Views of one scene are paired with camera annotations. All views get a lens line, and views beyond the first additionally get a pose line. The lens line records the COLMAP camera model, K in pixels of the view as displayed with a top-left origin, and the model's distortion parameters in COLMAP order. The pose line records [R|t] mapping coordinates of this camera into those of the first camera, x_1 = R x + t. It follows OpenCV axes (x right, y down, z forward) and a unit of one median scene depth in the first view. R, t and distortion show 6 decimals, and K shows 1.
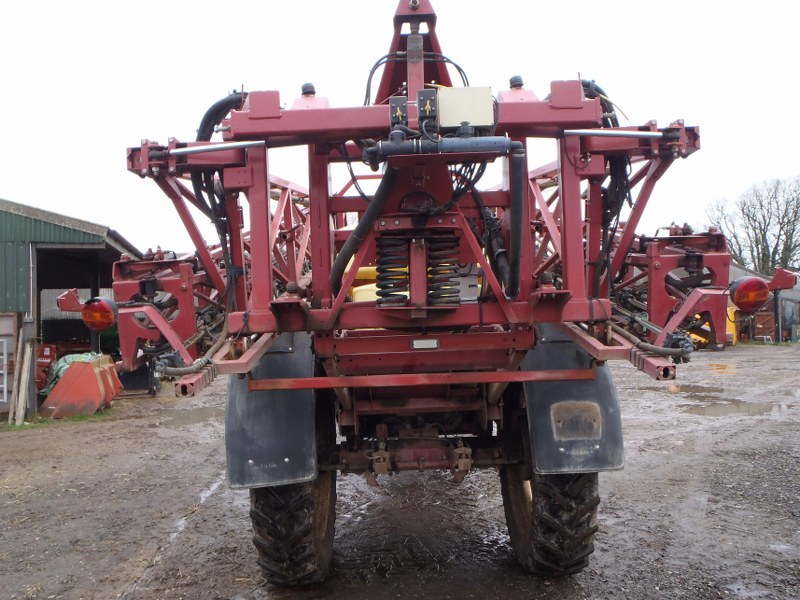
lens RADIAL K [[642.3, 0, 400.0], [0, 642.3, 300.0], [0, 0, 1]] dist [-0.001473, 0.003495]
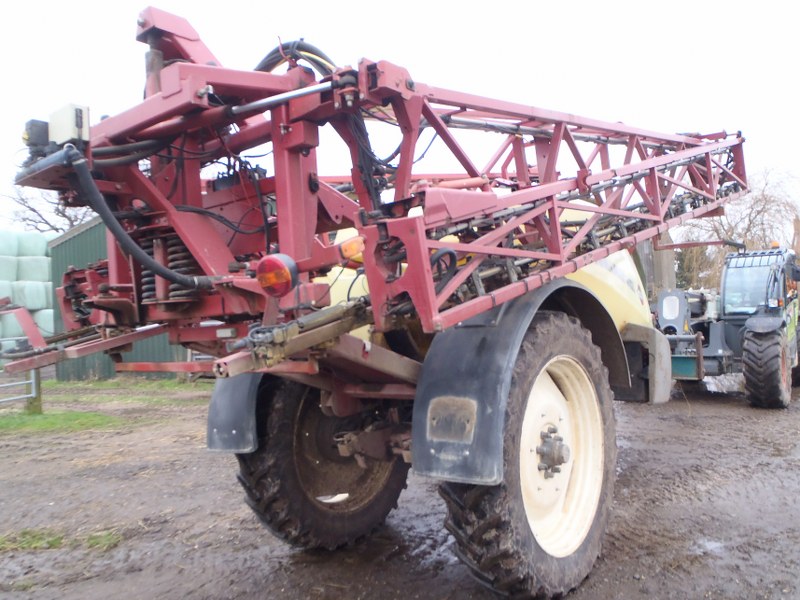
lens RADIAL K [[642.3, 0, 400.0], [0, 642.3, 300.0], [0, 0, 1]] dist [-0.001473, 0.003495]
pose [[0.795451, -0.026140, -0.605454, 0.739326], [0.049083, 0.998566, 0.021372, 0.007836], [0.604027, -0.046718, 0.795593, 0.287906]]
